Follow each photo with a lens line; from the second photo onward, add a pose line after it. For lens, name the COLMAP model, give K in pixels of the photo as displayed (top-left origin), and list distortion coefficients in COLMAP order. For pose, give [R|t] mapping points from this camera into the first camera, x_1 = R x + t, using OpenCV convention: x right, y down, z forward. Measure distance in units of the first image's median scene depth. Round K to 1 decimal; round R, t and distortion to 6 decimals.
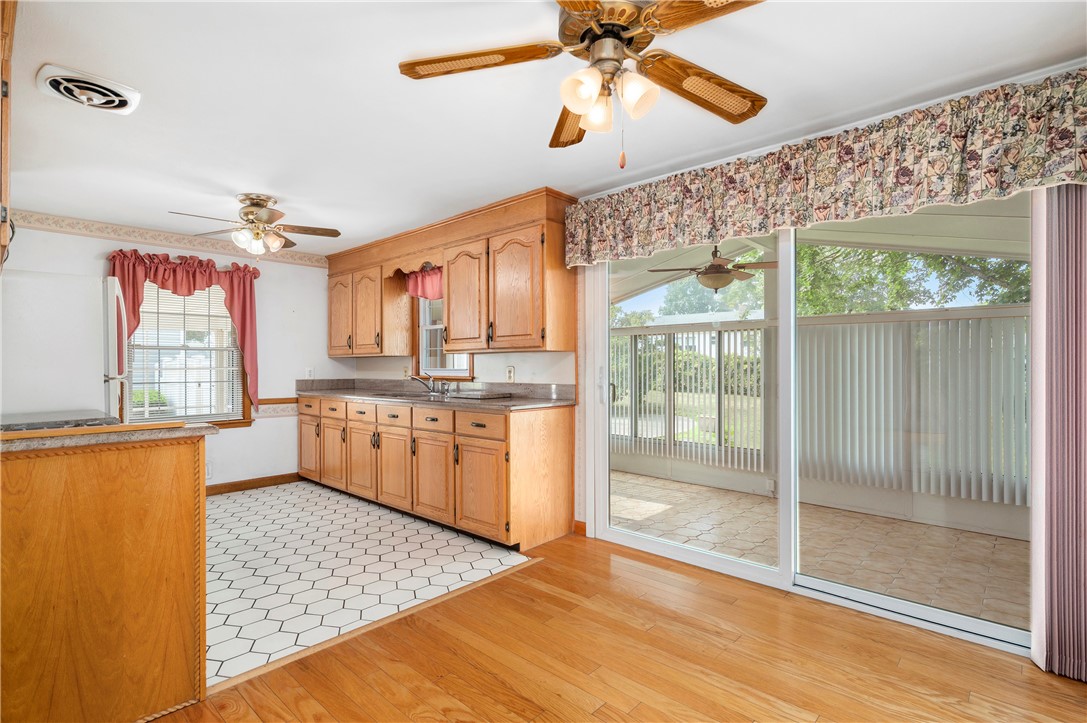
lens RADIAL K [[520.8, 0, 535.2], [0, 520.8, 363.3], [0, 0, 1]] dist [0.001130, -0.000588]
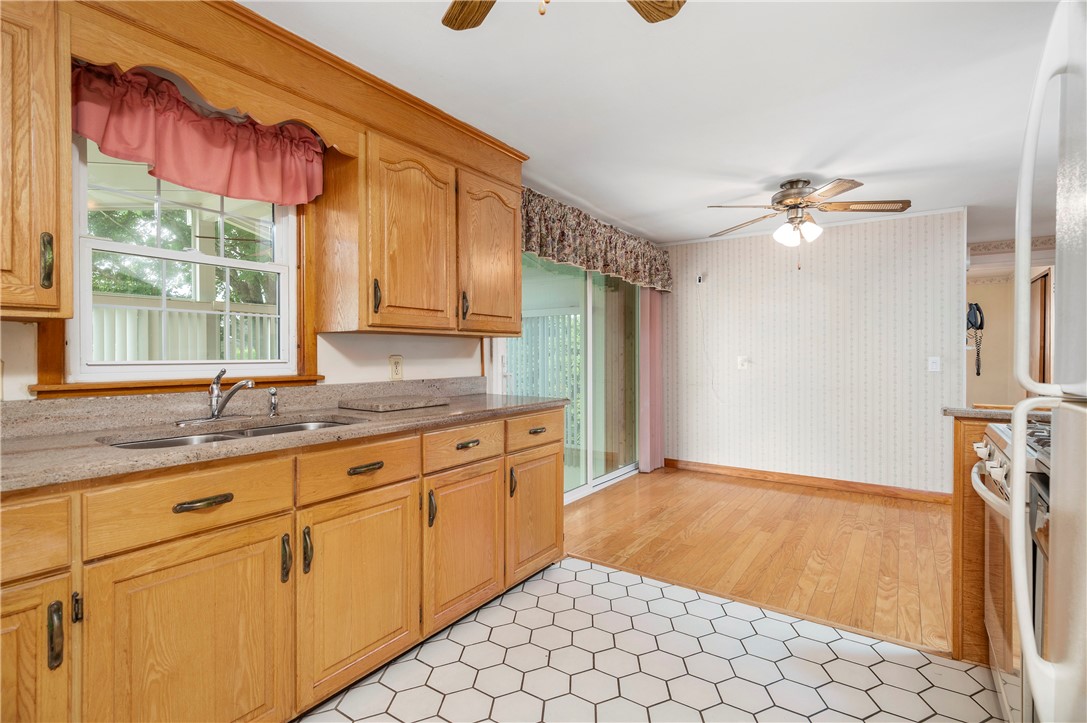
lens RADIAL K [[520.8, 0, 542.3], [0, 520.8, 355.1], [0, 0, 1]] dist [0.001130, -0.000588]
pose [[-0.143331, -0.002780, 0.989671, -0.820289], [-0.006565, 0.999977, 0.001858, 0.004176], [-0.989653, -0.006231, -0.143346, 1.034073]]
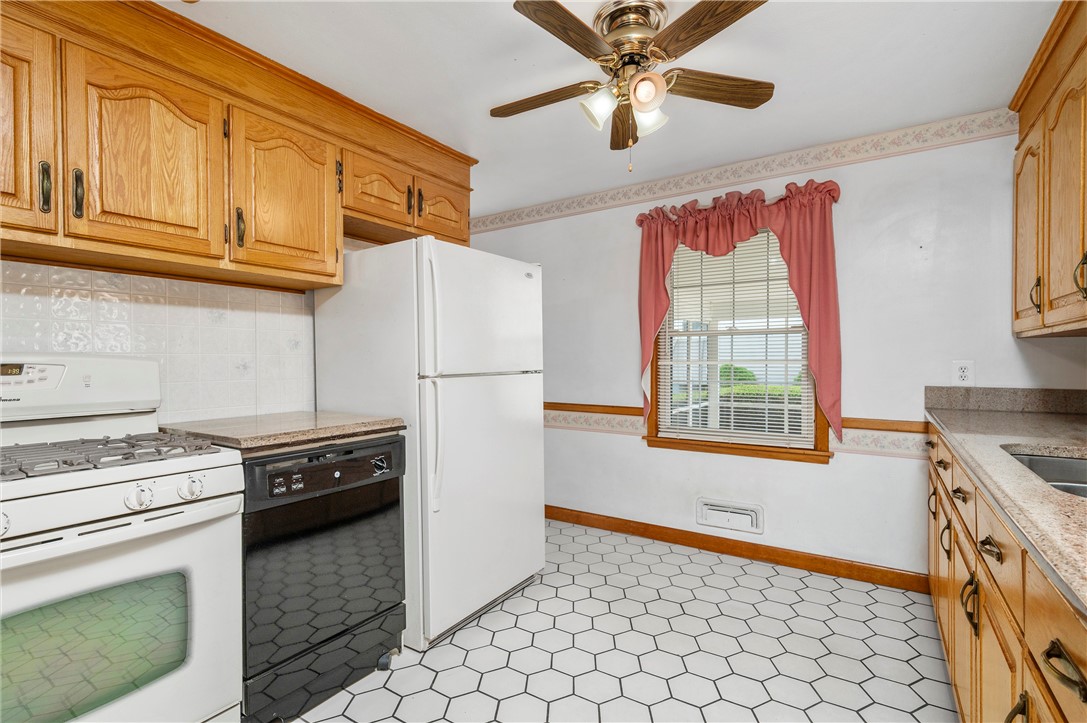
lens RADIAL K [[520.8, 0, 535.6], [0, 520.8, 360.9], [0, 0, 1]] dist [0.001130, -0.000588]
pose [[0.176871, 0.010486, -0.984178, -0.059388], [0.010956, 0.999860, 0.012622, -0.003470], [0.984173, -0.013015, 0.176731, 0.820313]]
